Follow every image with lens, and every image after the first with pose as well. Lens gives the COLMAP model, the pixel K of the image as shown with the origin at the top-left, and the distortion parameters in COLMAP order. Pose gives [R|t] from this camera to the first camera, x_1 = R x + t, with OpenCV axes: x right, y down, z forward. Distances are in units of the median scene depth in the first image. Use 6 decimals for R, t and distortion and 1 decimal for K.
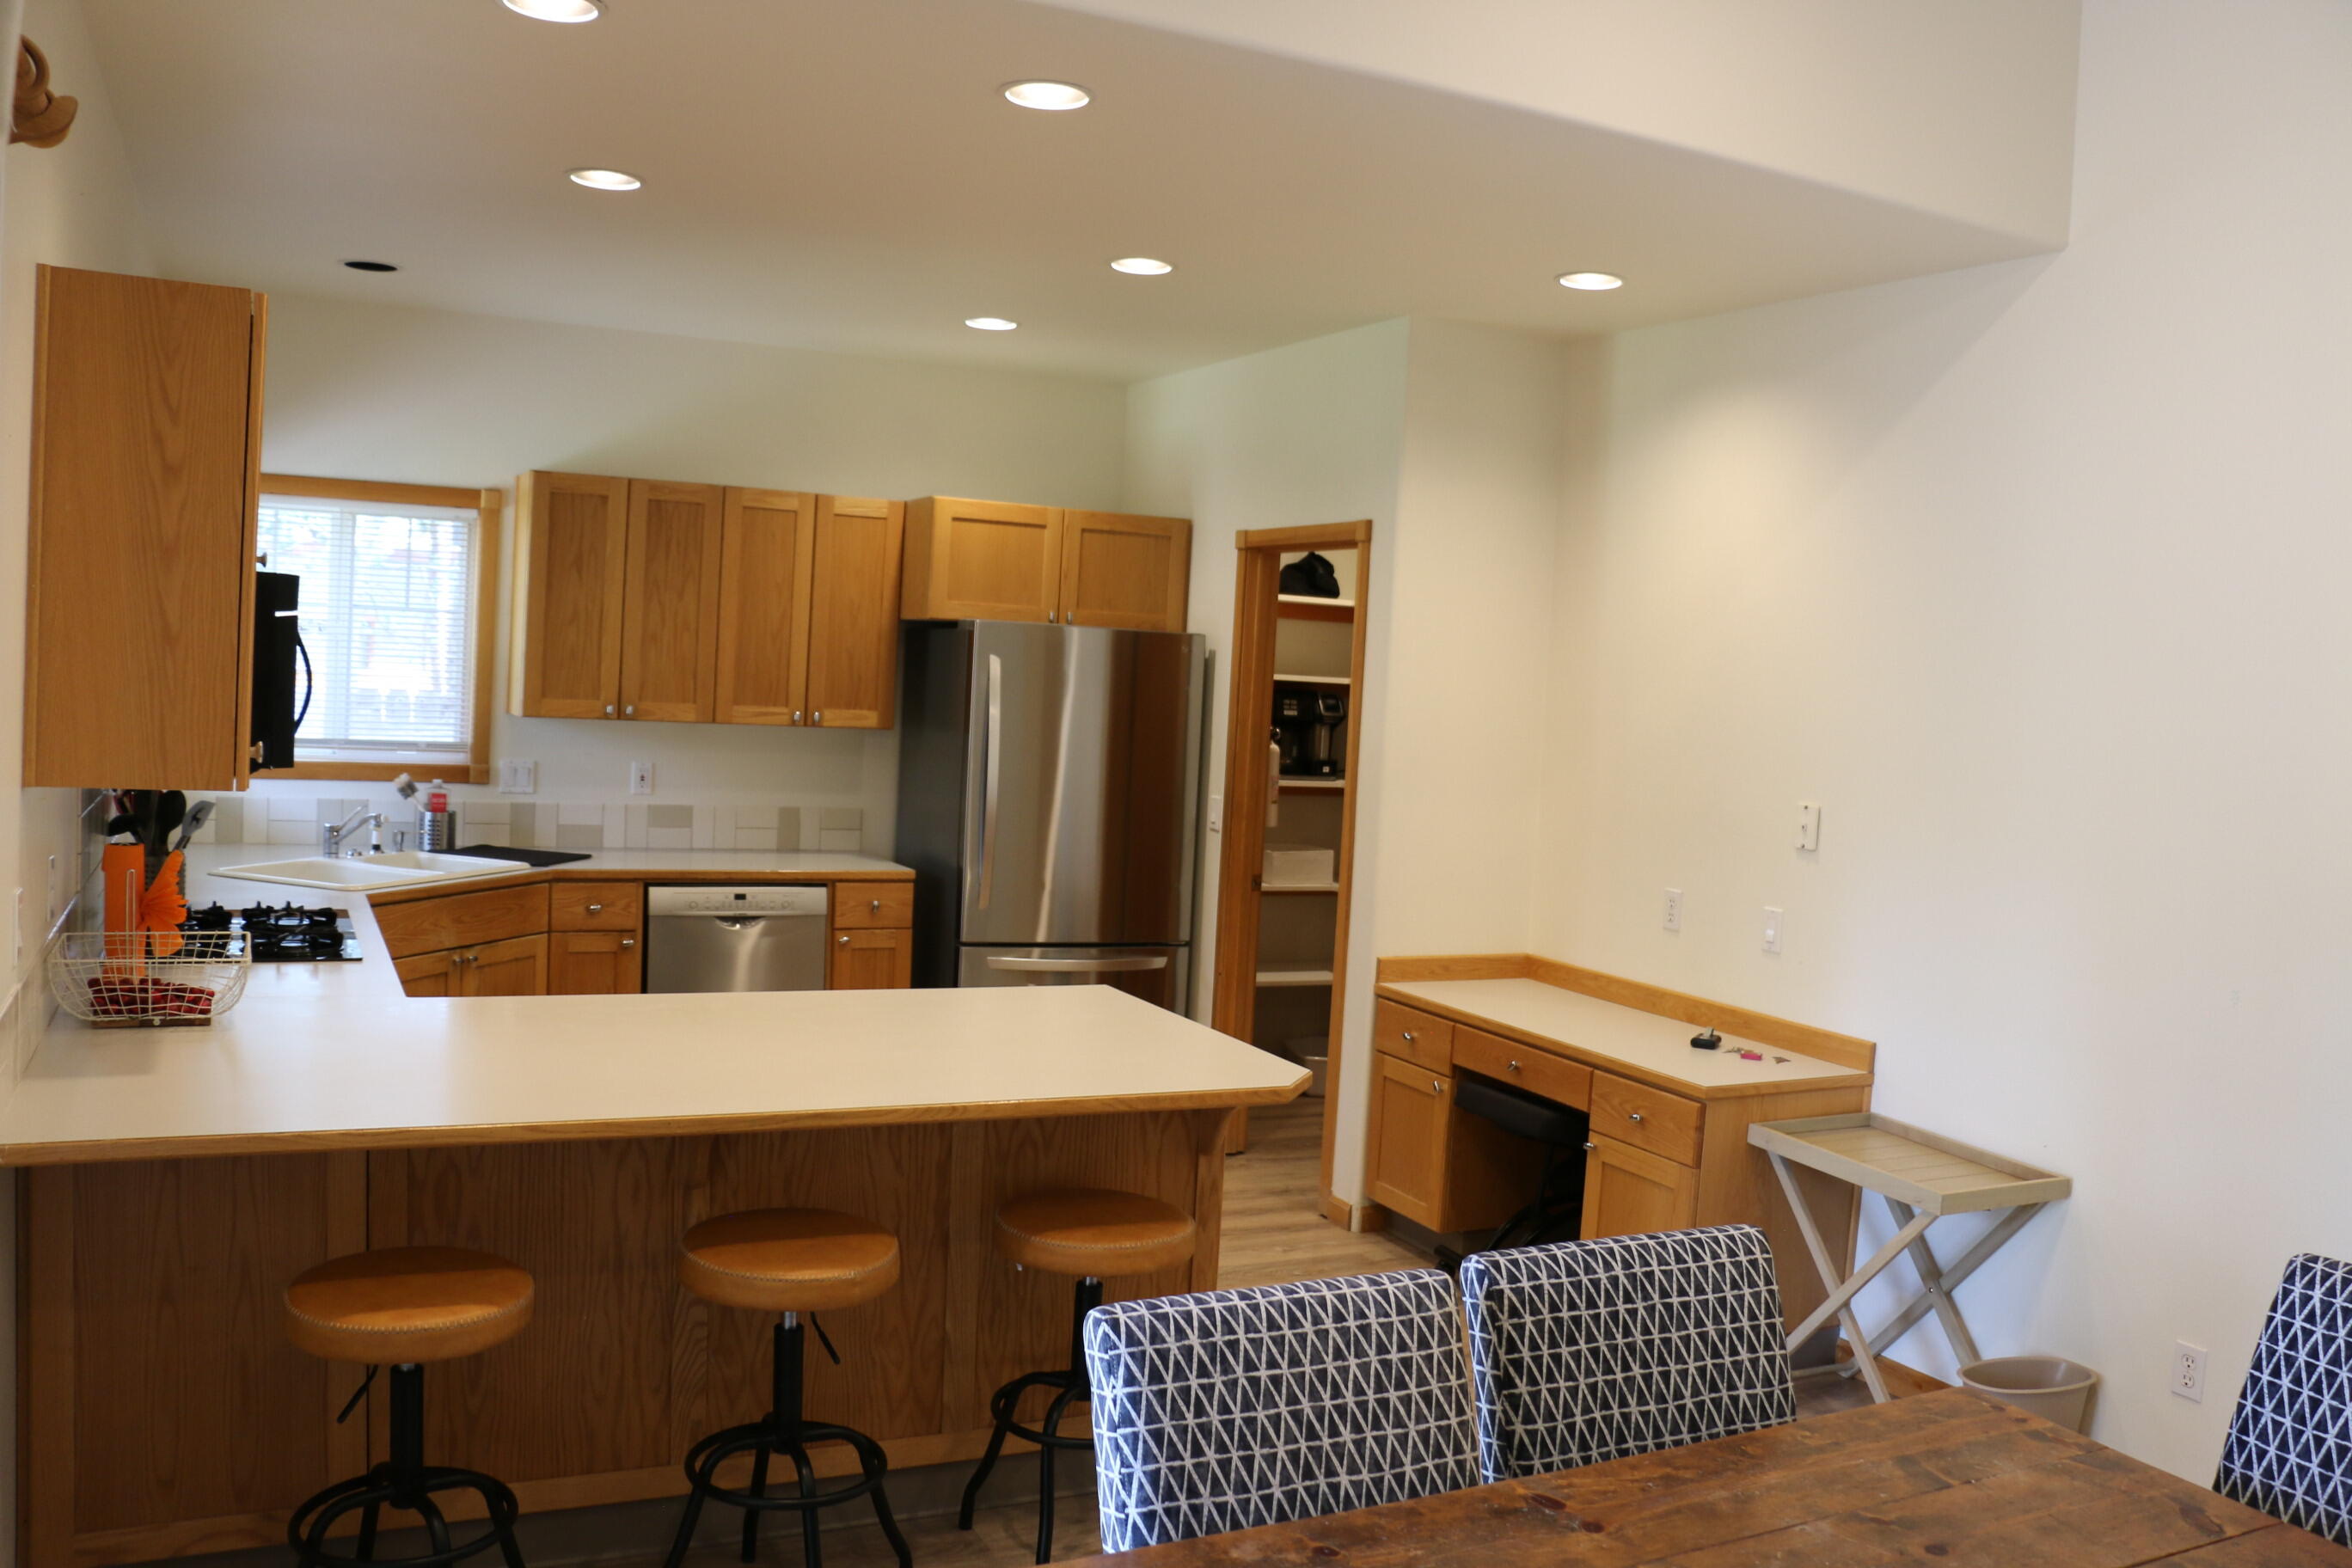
lens RADIAL K [[1924.4, 0, 1176.0], [0, 1924.4, 784.0], [0, 0, 1]] dist [-0.175964, 0.141154]
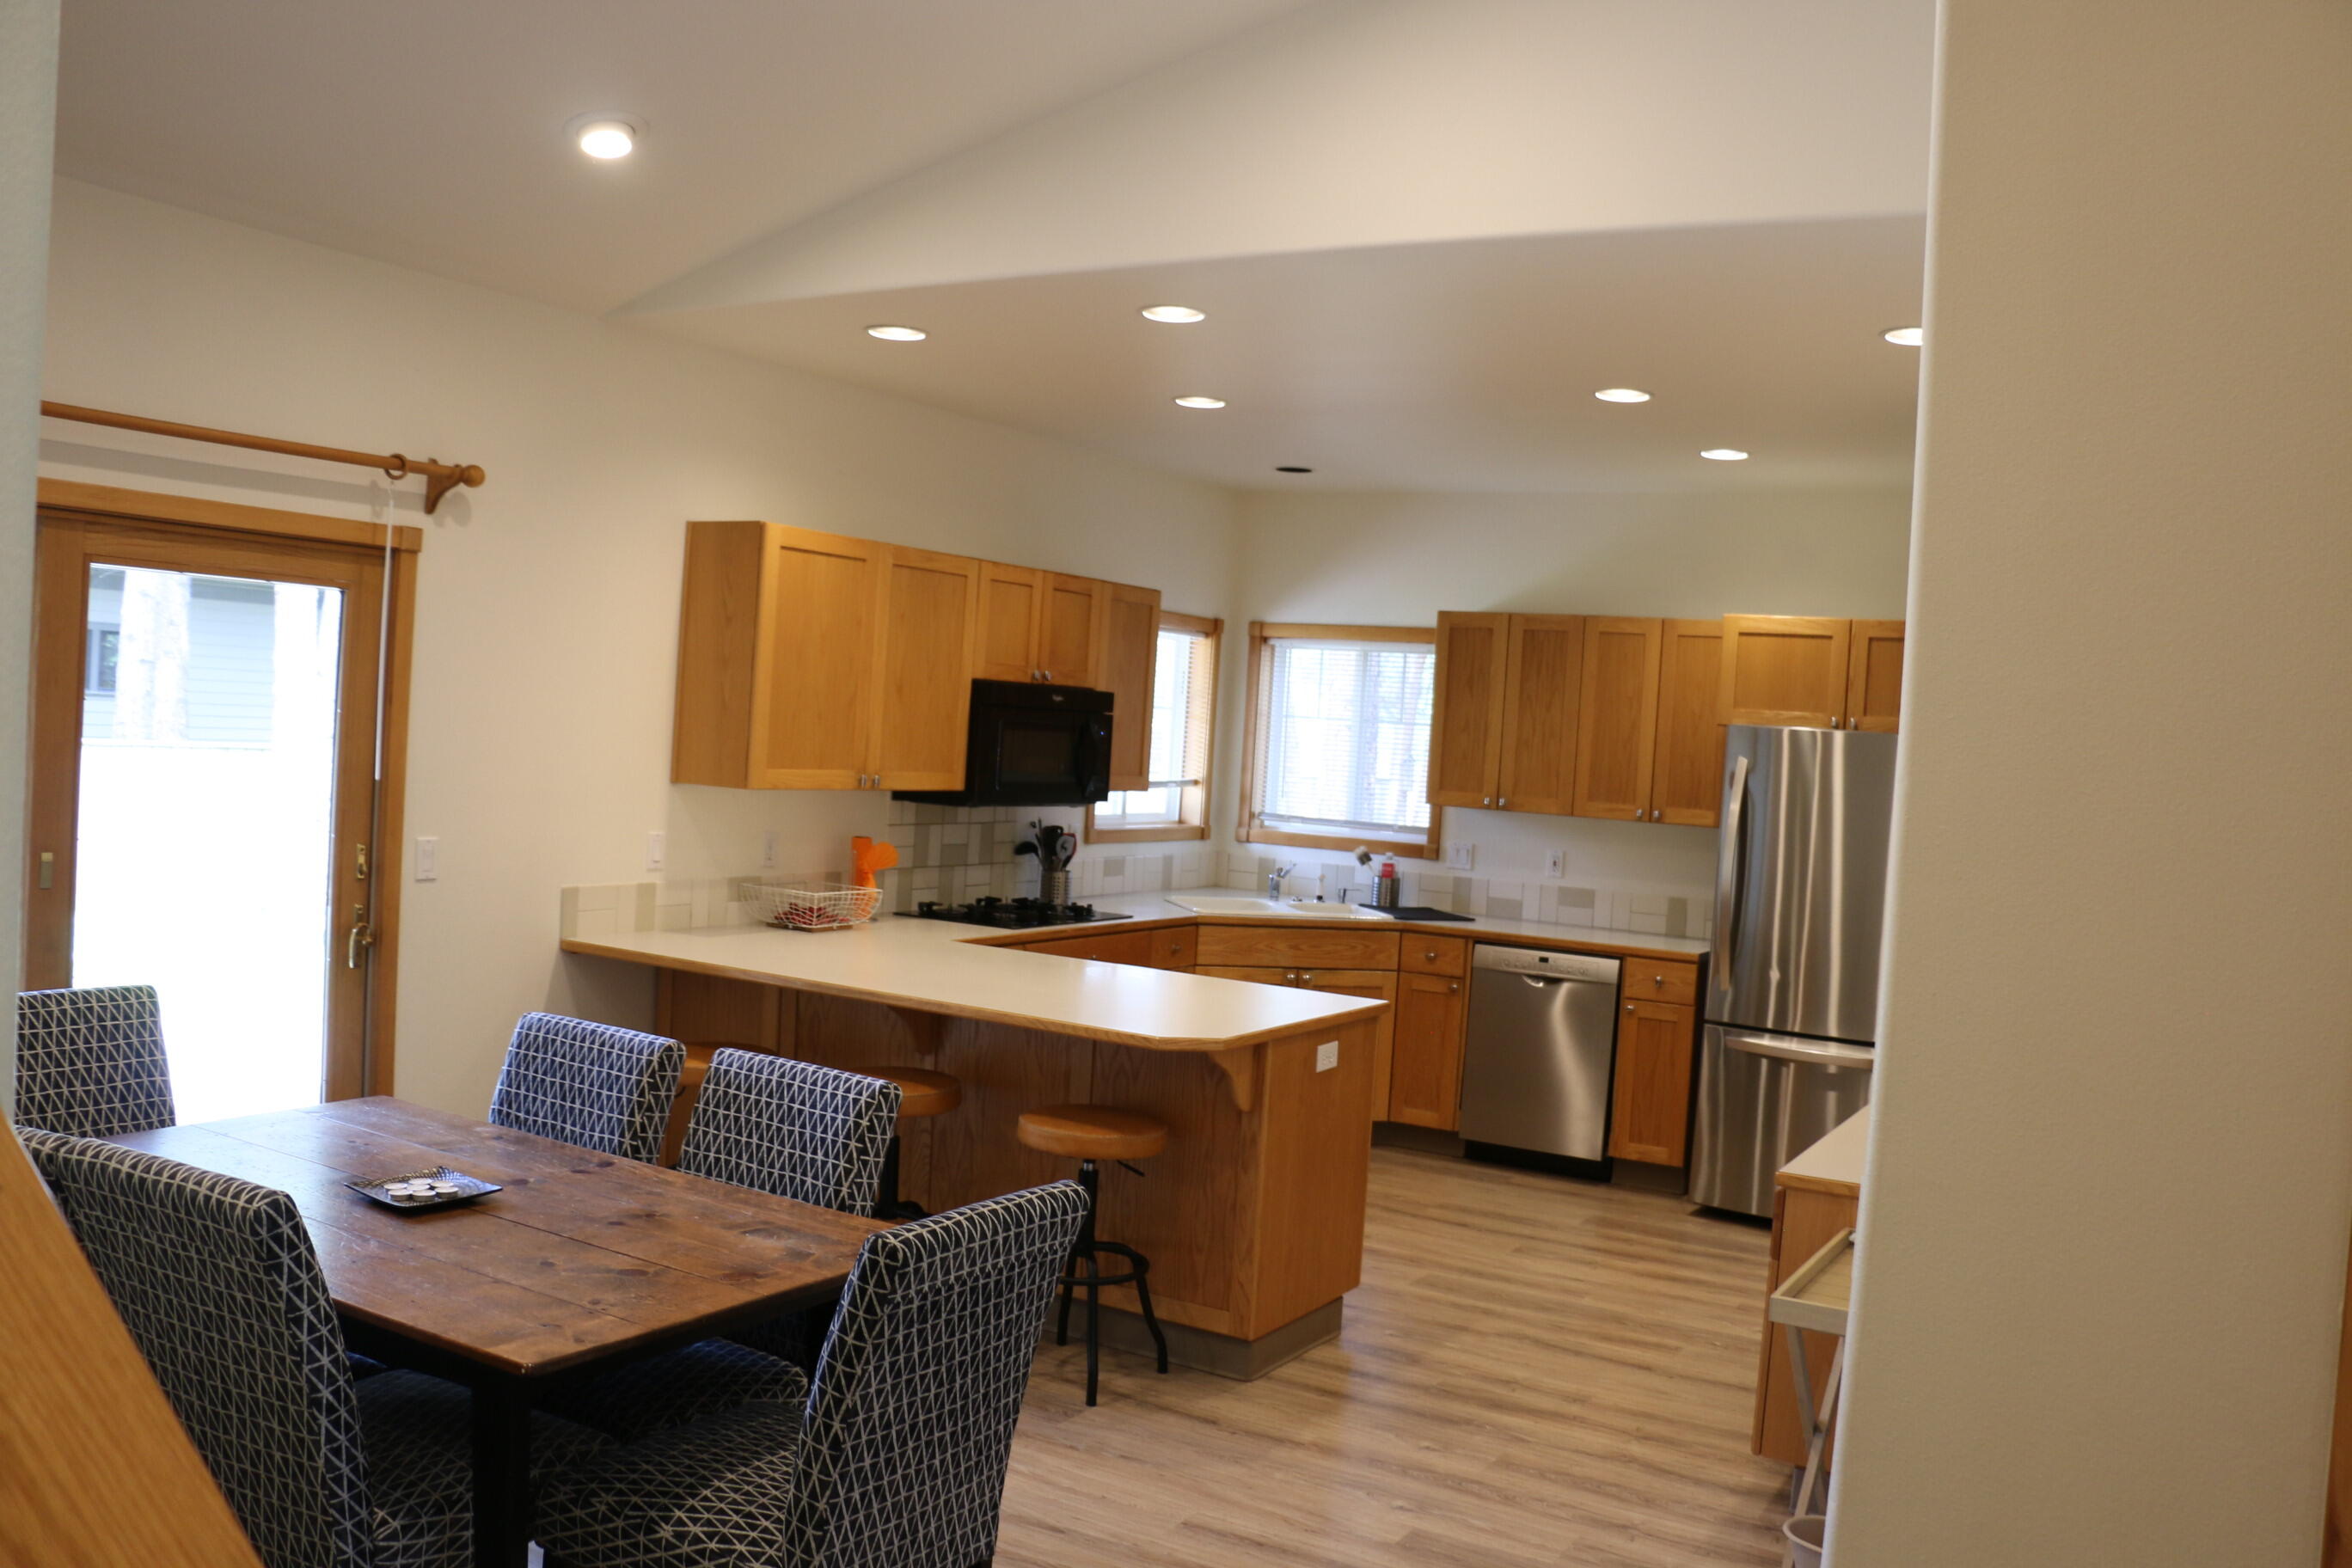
lens RADIAL K [[1924.4, 0, 1176.0], [0, 1924.4, 784.0], [0, 0, 1]] dist [-0.175964, 0.141154]
pose [[0.538168, 0.003510, -0.842830, 0.656740], [-0.082847, 0.995369, -0.048755, 0.027783], [0.838756, 0.096064, 0.535967, 0.166574]]
